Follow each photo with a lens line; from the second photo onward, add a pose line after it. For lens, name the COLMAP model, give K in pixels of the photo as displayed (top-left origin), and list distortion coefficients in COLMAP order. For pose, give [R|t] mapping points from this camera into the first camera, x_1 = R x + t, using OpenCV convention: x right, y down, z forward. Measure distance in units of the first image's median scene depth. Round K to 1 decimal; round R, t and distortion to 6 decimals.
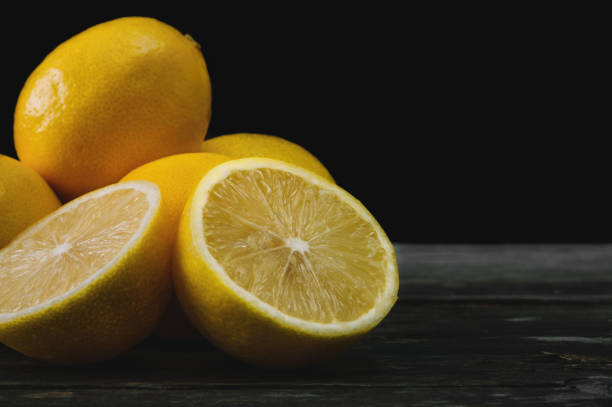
lens RADIAL K [[1550.2, 0, 306.0], [0, 1550.2, 203.5], [0, 0, 1]] dist [-0.107219, -0.577216]
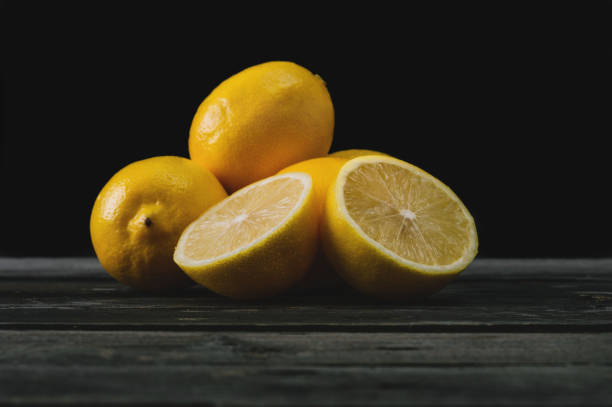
lens RADIAL K [[1550.2, 0, 306.0], [0, 1550.2, 203.5], [0, 0, 1]] dist [-0.107219, -0.577216]
pose [[0.999816, 0.002832, -0.018970, -0.071786], [-0.003874, 0.998472, -0.055117, 0.095059], [0.018785, 0.055180, 0.998300, -0.425427]]
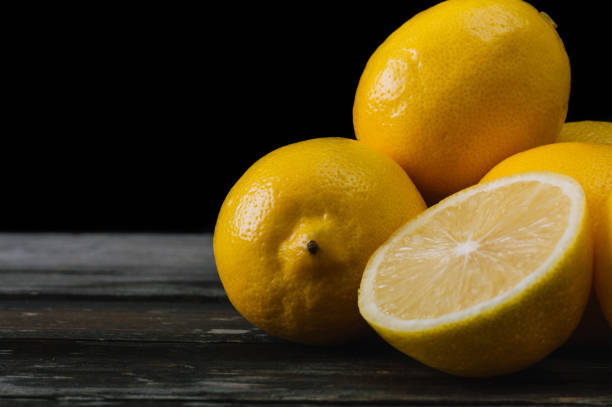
lens RADIAL K [[1550.2, 0, 306.0], [0, 1550.2, 203.5], [0, 0, 1]] dist [-0.107219, -0.577216]
pose [[0.999550, 0.010439, -0.028120, -0.228140], [-0.010196, 0.999910, 0.008761, -0.003180], [0.028209, -0.008470, 0.999566, 0.098543]]
